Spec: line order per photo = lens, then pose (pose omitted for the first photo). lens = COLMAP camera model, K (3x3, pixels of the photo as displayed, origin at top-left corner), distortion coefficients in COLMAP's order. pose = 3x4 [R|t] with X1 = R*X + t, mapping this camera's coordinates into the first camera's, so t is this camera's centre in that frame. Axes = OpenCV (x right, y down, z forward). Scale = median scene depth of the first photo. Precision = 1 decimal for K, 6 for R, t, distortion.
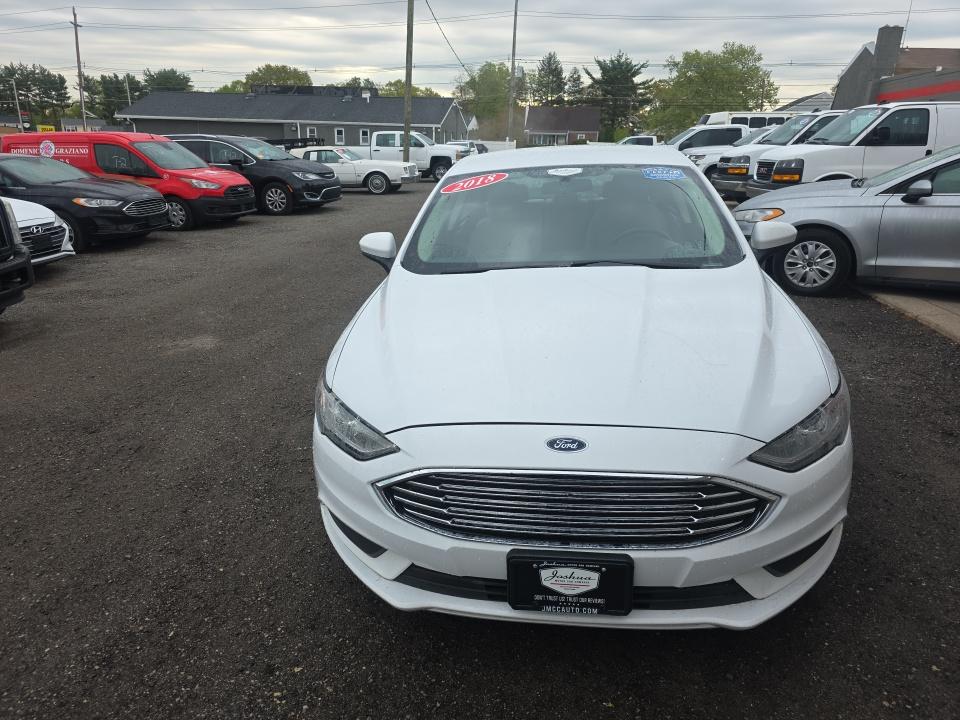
lens RADIAL K [[640.4, 0, 477.6], [0, 640.4, 356.0], [0, 0, 1]] dist [0.050000, -0.042476]
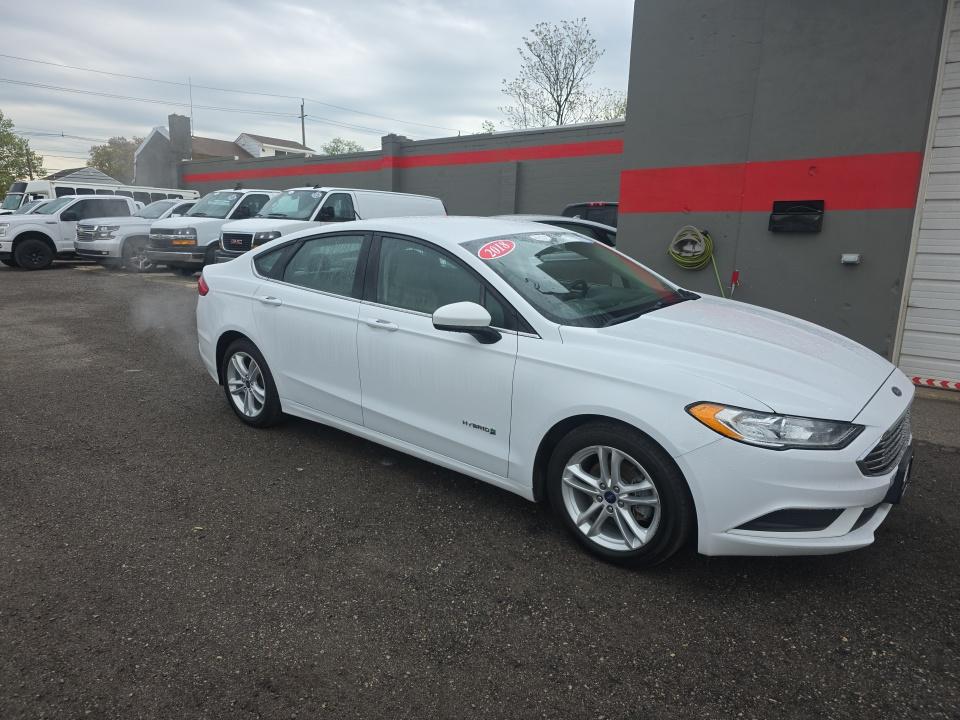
lens RADIAL K [[640.4, 0, 477.6], [0, 640.4, 356.0], [0, 0, 1]] dist [0.050000, -0.042476]
pose [[0.538348, -0.161623, 0.827079, -0.211023], [0.247327, 0.968519, 0.028276, -0.031344], [-0.805612, 0.189337, 0.561374, 0.104091]]
